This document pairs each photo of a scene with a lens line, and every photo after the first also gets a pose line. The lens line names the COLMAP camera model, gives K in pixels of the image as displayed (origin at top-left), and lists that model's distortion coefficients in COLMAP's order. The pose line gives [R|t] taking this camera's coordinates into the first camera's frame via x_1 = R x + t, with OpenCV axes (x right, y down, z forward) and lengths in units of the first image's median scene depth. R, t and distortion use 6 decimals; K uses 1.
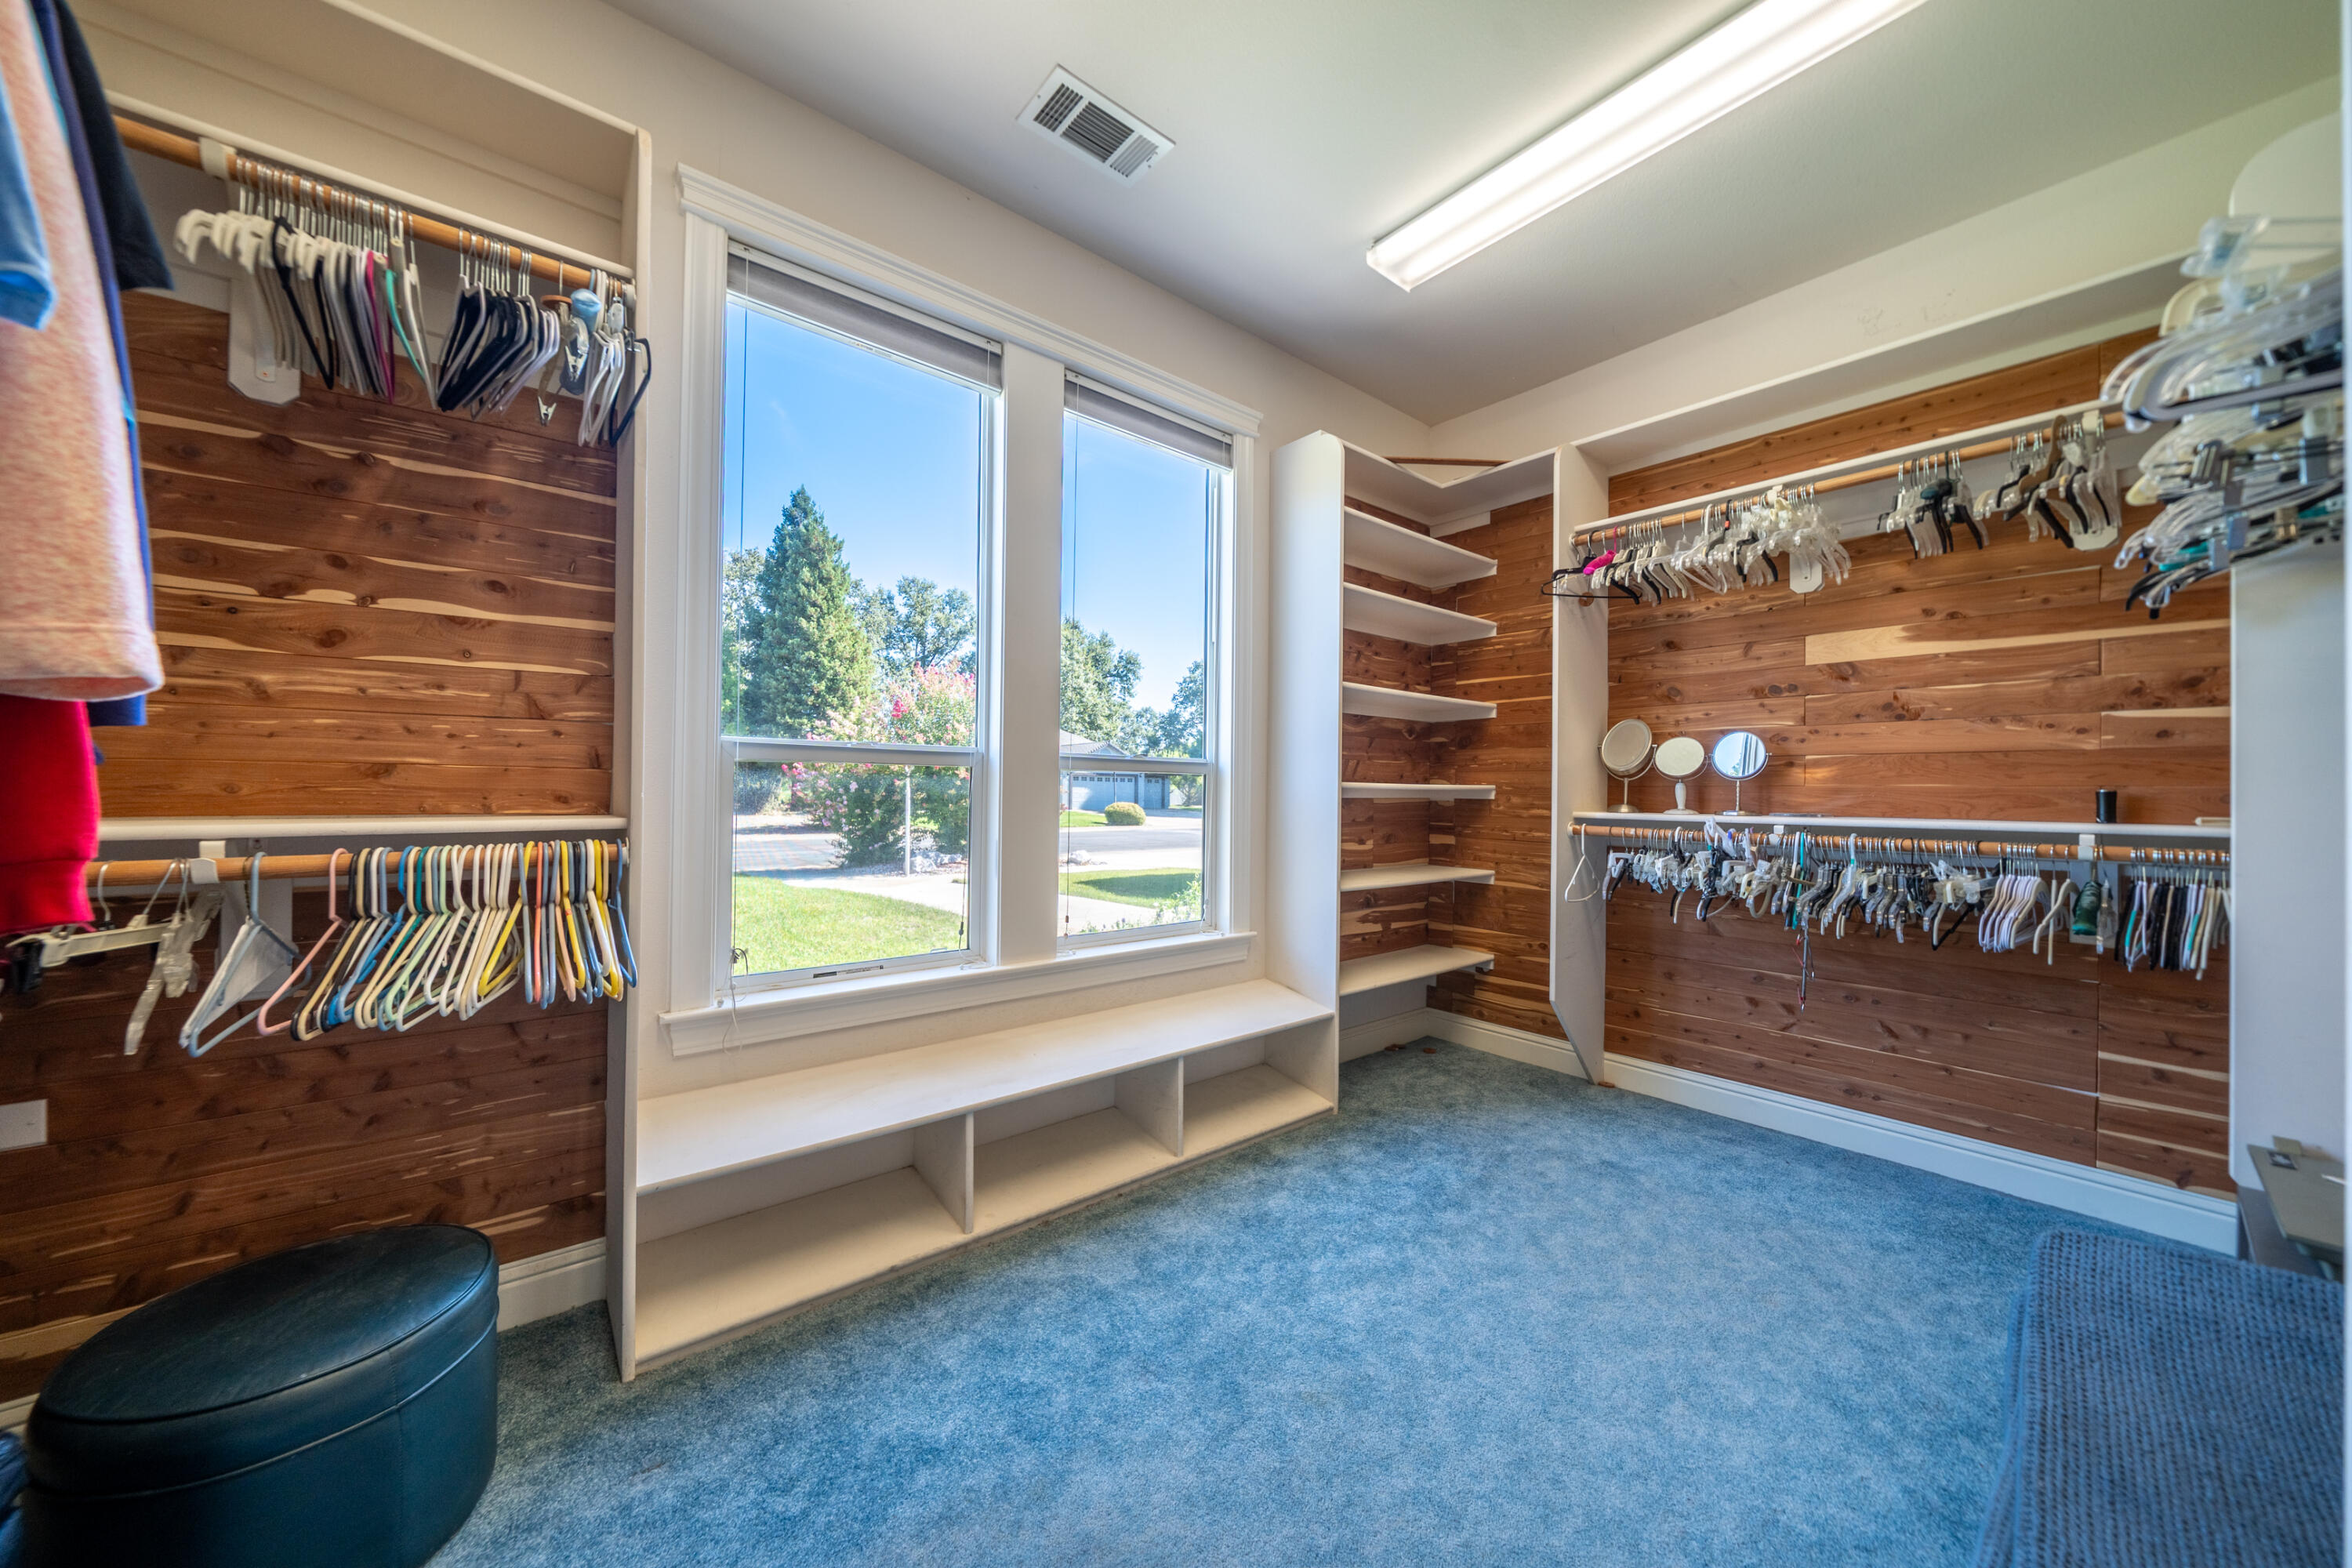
lens RADIAL K [[811.9, 0, 1179.4], [0, 811.9, 789.6], [0, 0, 1]] dist [-0.006171, 0.000591]
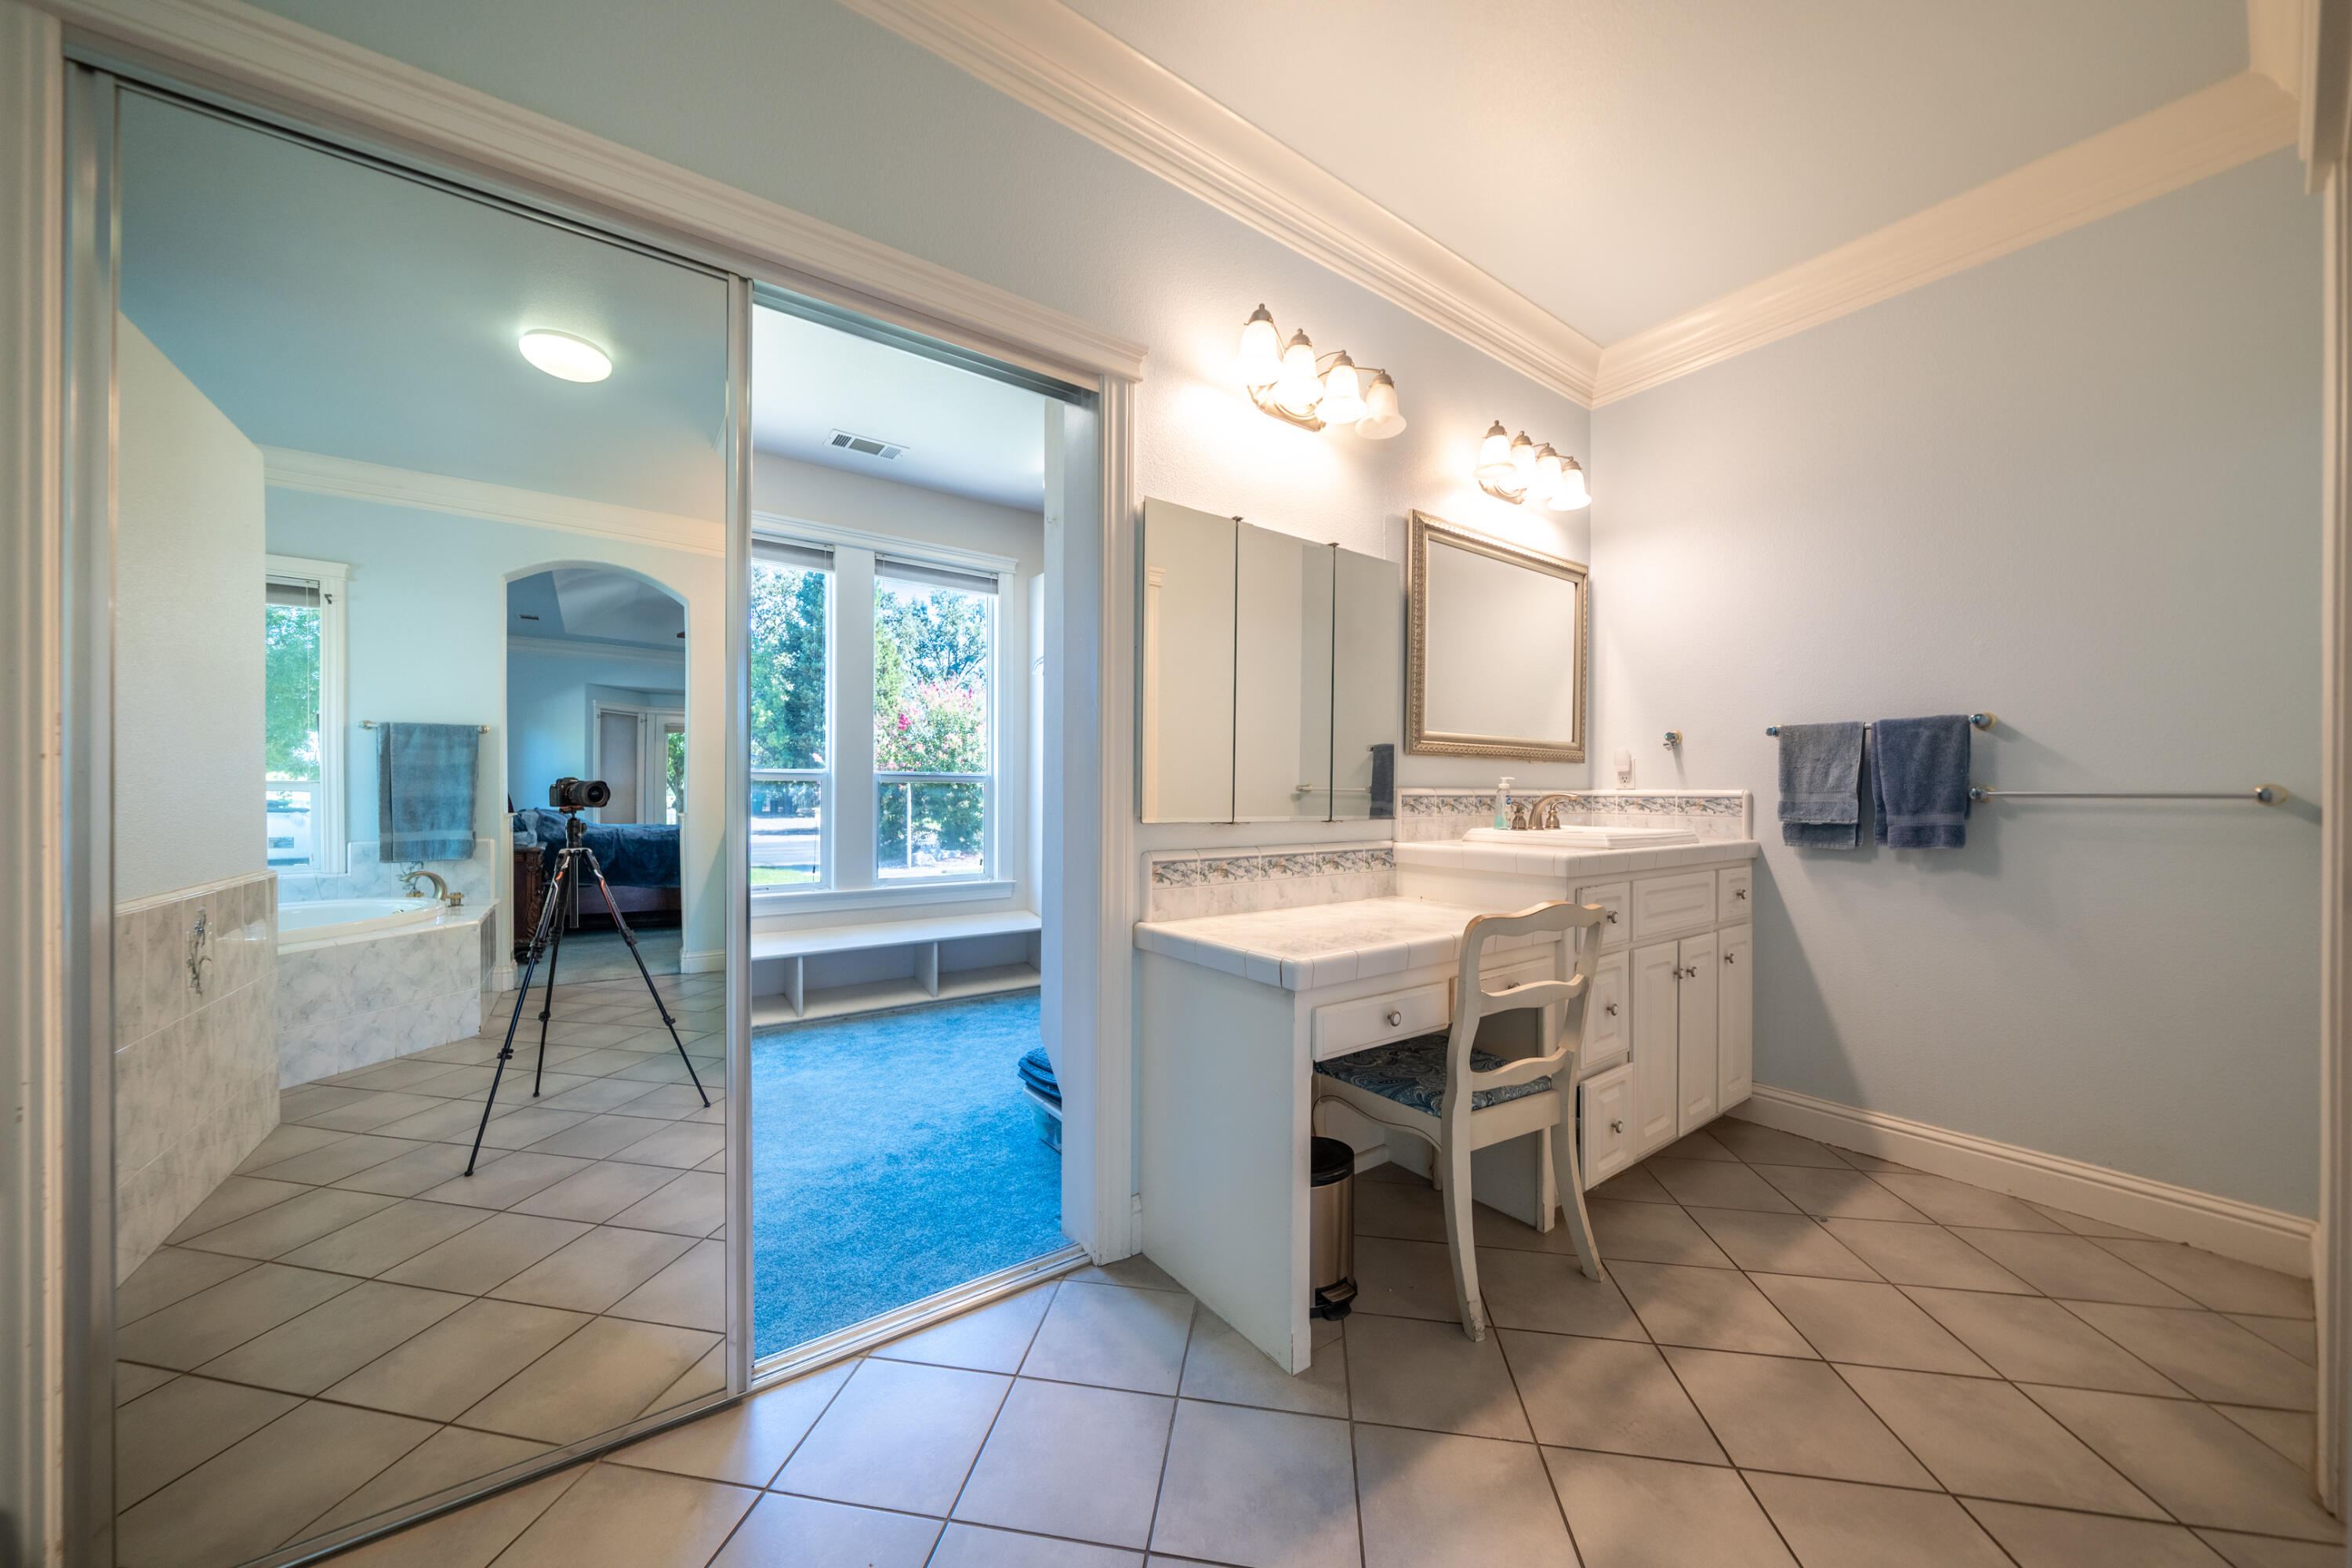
lens RADIAL K [[811.9, 0, 1165.3], [0, 811.9, 798.4], [0, 0, 1]] dist [-0.006171, 0.000591]
pose [[0.997992, -0.006327, -0.063026, 0.083611], [0.006883, 0.999939, 0.008612, 0.000151], [0.062968, -0.009028, 0.997975, -0.101005]]
